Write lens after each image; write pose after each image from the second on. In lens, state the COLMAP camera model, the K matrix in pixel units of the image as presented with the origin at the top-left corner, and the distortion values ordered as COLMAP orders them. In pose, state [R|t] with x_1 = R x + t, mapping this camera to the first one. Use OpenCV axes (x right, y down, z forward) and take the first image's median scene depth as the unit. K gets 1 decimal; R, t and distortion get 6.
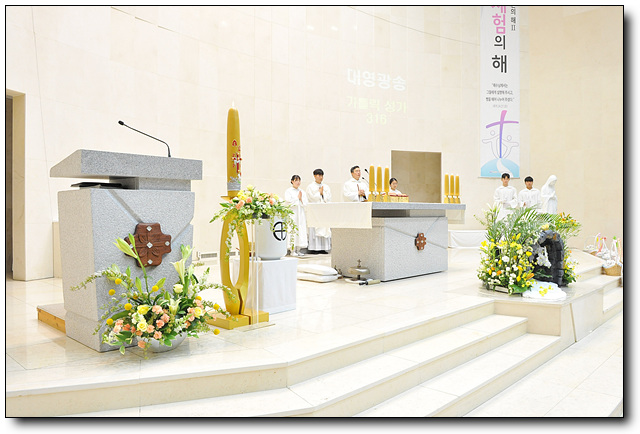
lens RADIAL K [[487.9, 0, 351.9], [0, 487.9, 218.5], [0, 0, 1]] dist [-0.051741, -0.006250]
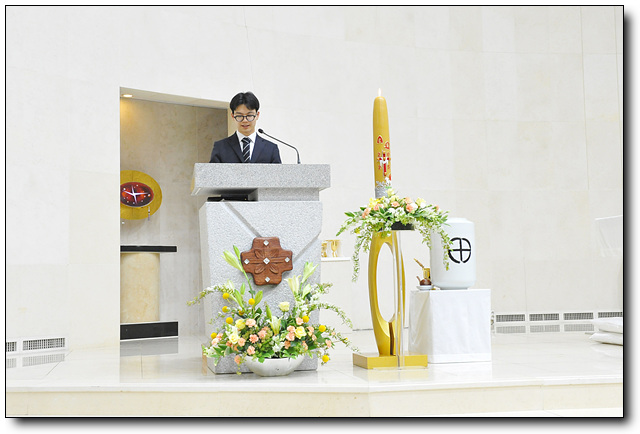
lens RADIAL K [[947.4, 0, 307.9], [0, 947.4, 199.7], [0, 0, 1]] dist [0.127451, 0.036501]
pose [[0.783748, -0.070265, -0.617092, 0.450992], [0.013683, 0.995292, -0.095951, 0.067133], [0.620928, 0.066757, 0.781019, -0.215061]]
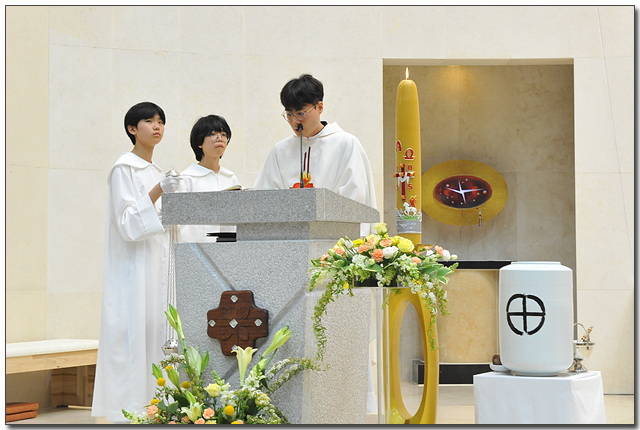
lens RADIAL K [[1238.0, 0, 320.0], [0, 1238.0, 215.0], [0, 0, 1]] dist [0.088758, -0.028351]
pose [[0.209948, -0.040795, -0.976861, 0.773739], [-0.006321, 0.999052, -0.043080, -0.013374], [0.977692, 0.015220, 0.209491, 0.446832]]
